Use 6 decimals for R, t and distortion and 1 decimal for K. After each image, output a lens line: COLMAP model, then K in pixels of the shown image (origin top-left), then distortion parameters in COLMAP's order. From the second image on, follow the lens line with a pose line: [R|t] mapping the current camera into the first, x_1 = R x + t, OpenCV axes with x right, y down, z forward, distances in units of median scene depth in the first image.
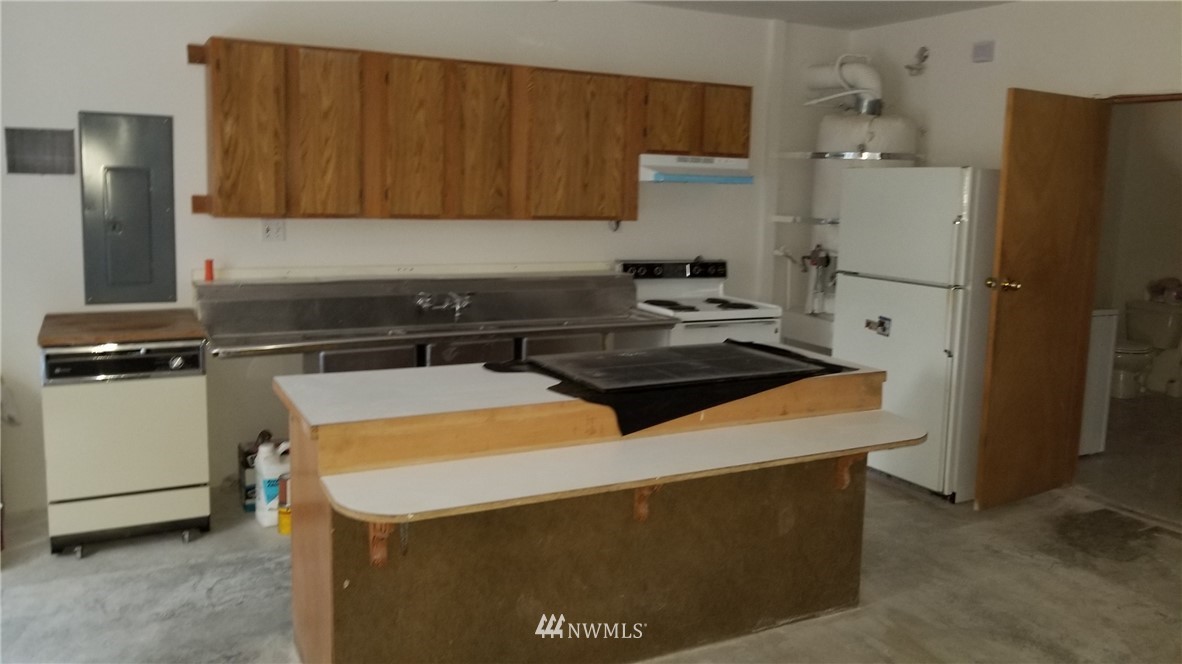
lens RADIAL K [[936.5, 0, 583.8], [0, 936.5, 308.6], [0, 0, 1]] dist [-0.007657, -0.000940]
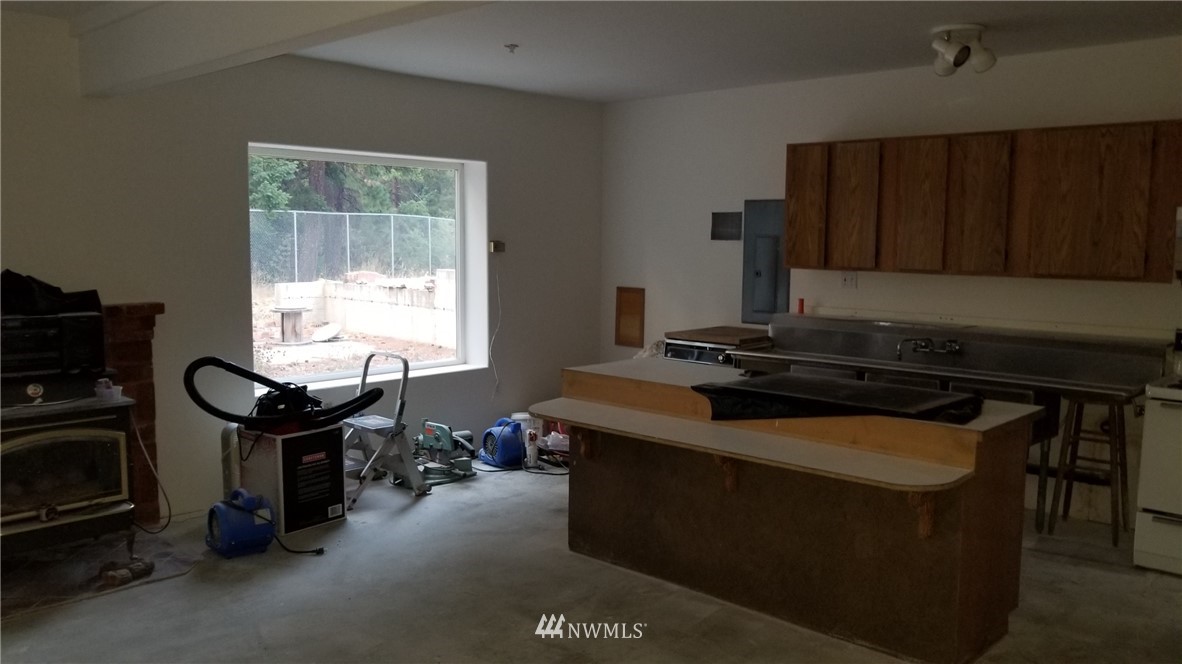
lens RADIAL K [[936.5, 0, 590.5], [0, 936.5, 333.4], [0, 0, 1]] dist [-0.007657, -0.000940]
pose [[0.324498, 0.076332, -0.942801, 0.828140], [-0.126913, 0.991239, 0.036572, -0.011719], [0.937334, 0.107787, 0.331343, 0.239717]]
